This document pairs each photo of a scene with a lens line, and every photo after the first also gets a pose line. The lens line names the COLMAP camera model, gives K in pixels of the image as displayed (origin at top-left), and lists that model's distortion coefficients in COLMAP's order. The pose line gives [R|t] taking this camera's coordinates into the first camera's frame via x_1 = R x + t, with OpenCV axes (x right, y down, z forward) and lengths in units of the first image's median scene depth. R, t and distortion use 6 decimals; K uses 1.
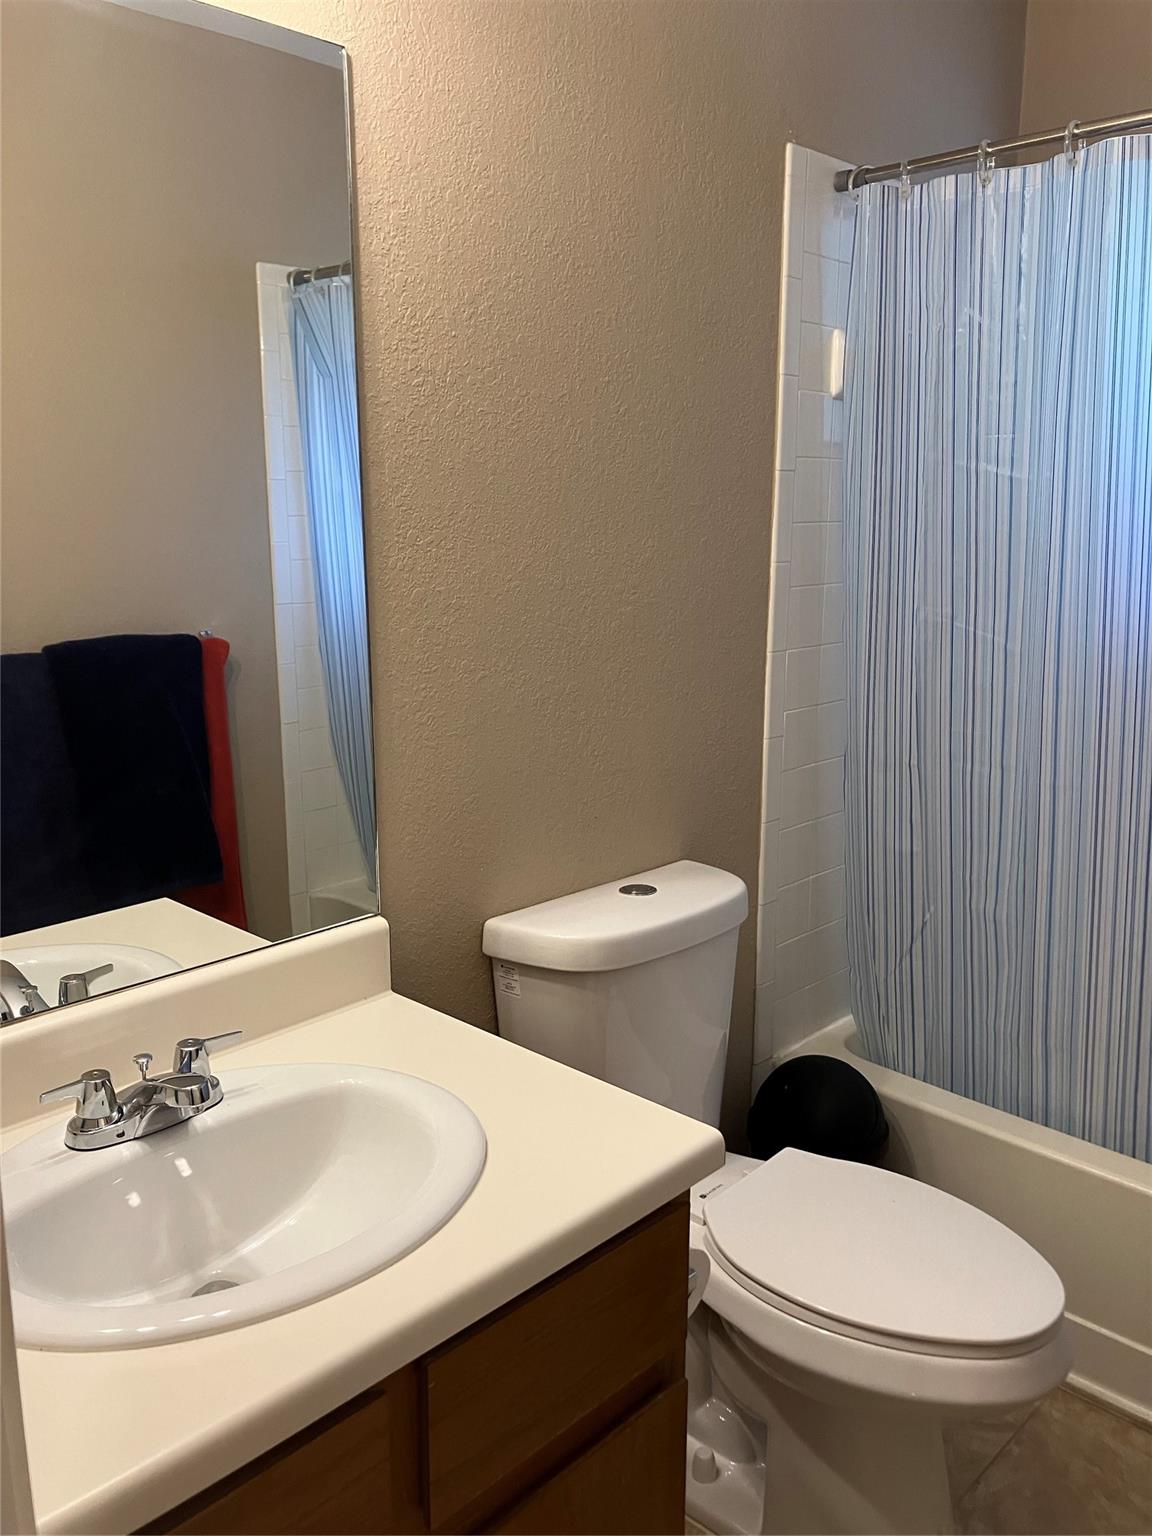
lens RADIAL K [[1272.1, 0, 576.0], [0, 1272.1, 768.0], [0, 0, 1]] dist [0.088854, -0.102436]
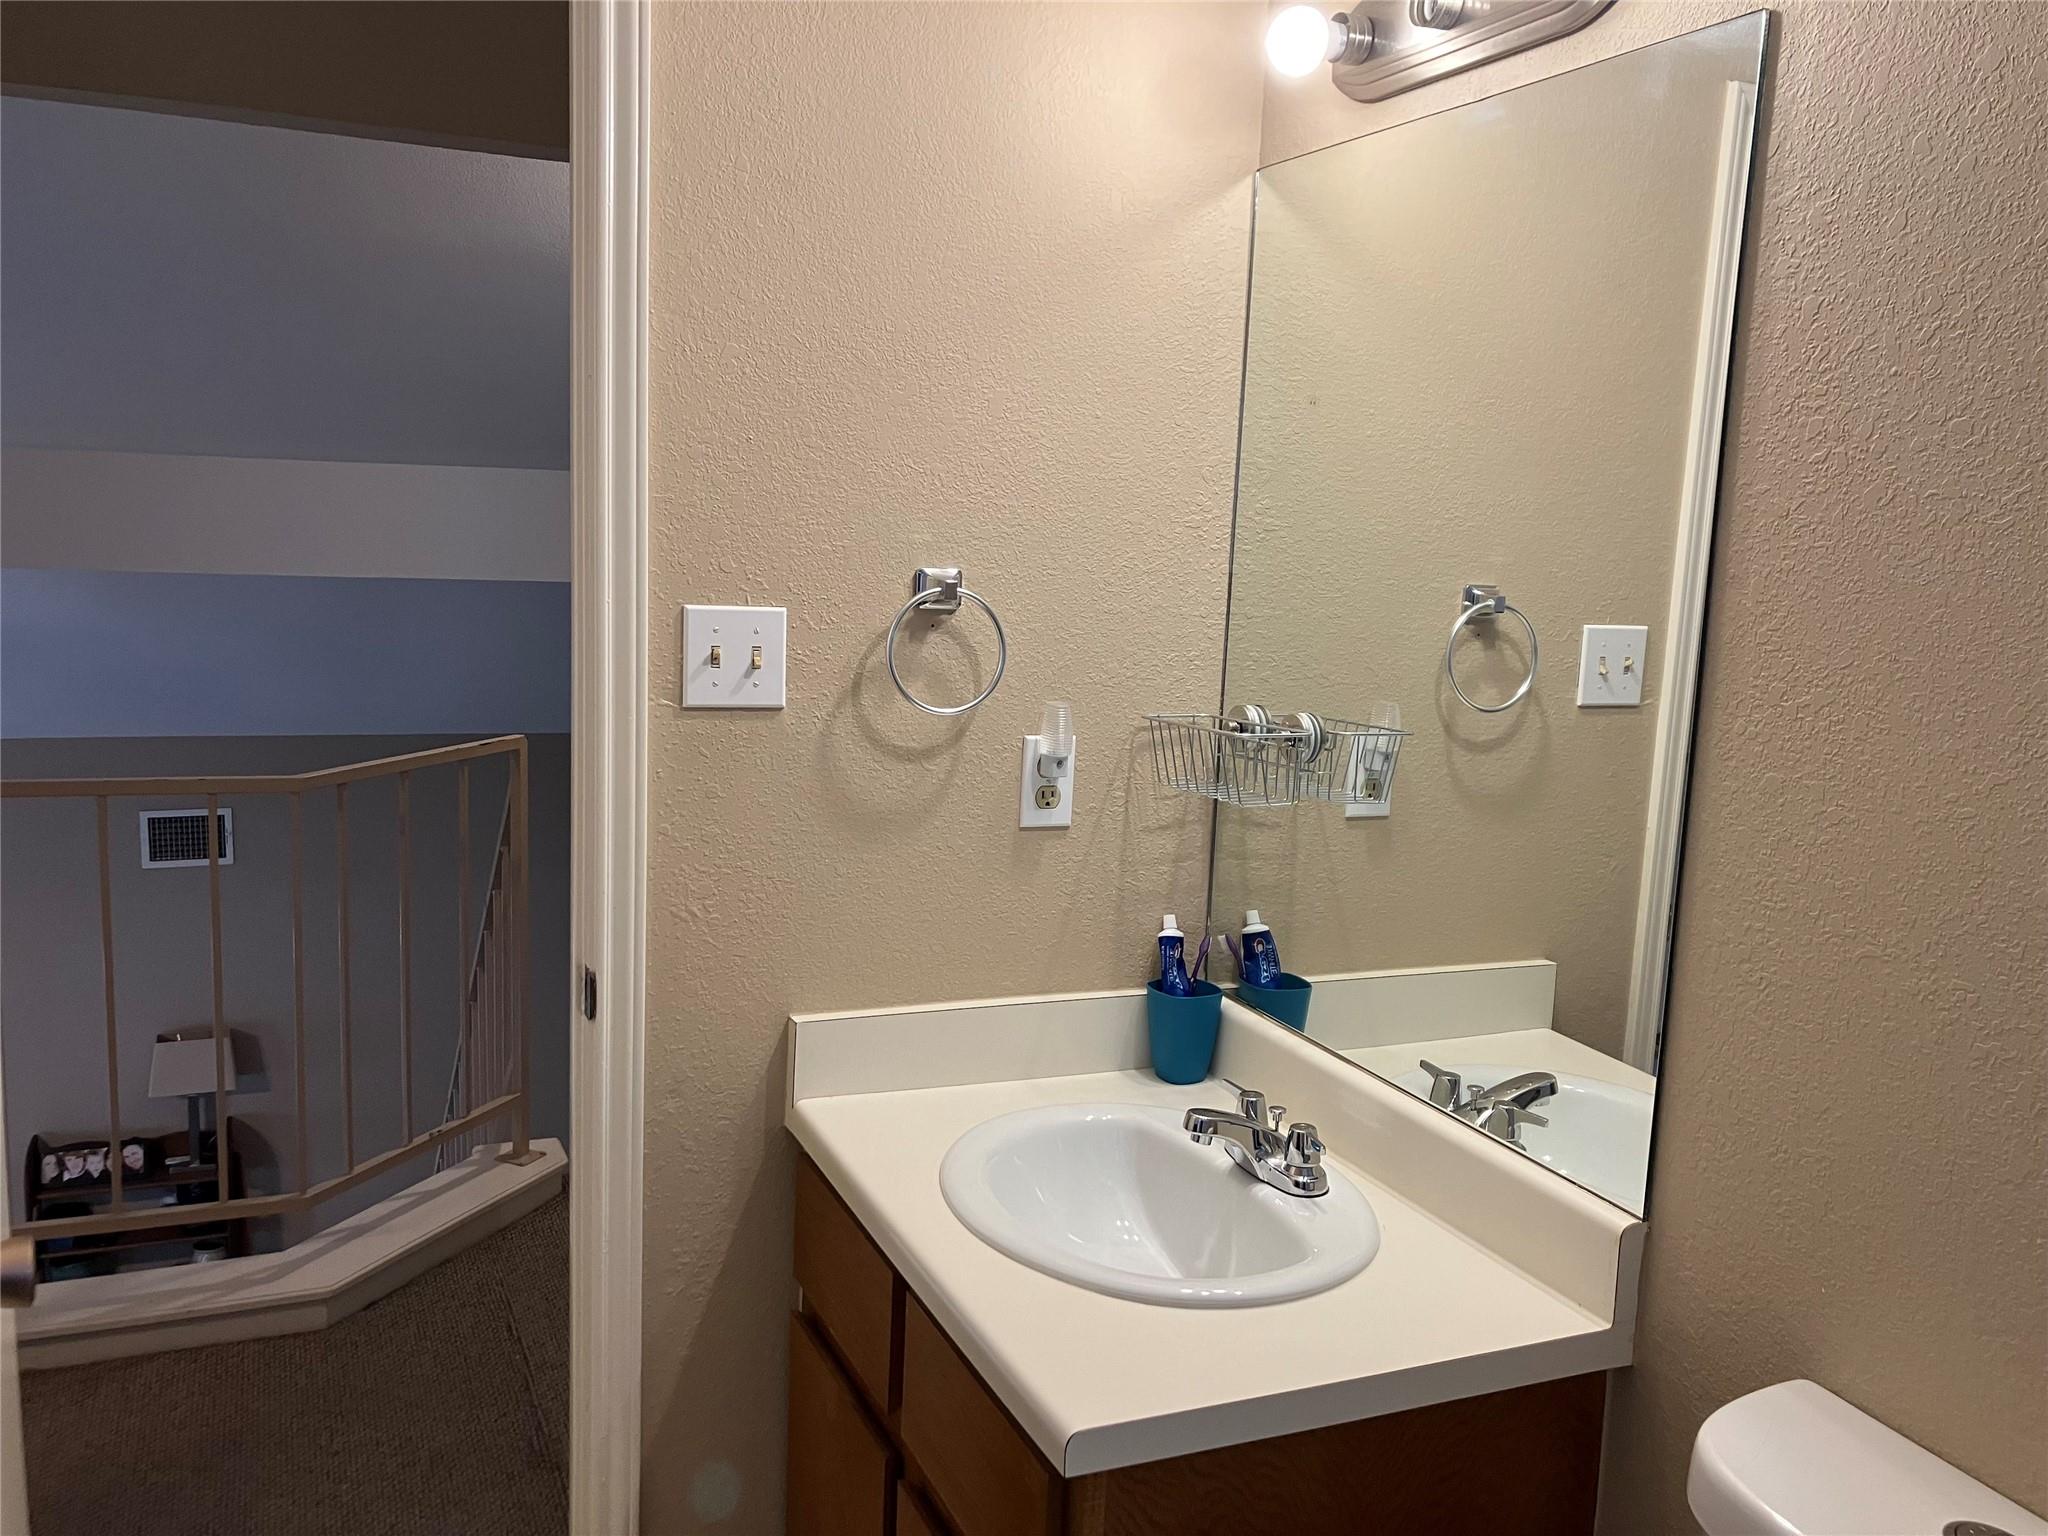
lens RADIAL K [[1696.2, 0, 1024.0], [0, 1696.2, 768.0], [0, 0, 1]] dist [0.088854, -0.102436]
pose [[-0.378777, 0.150694, -0.913137, 0.825717], [-0.192375, 0.952284, 0.236953, -0.283093], [0.905273, 0.265417, -0.331713, 0.976202]]
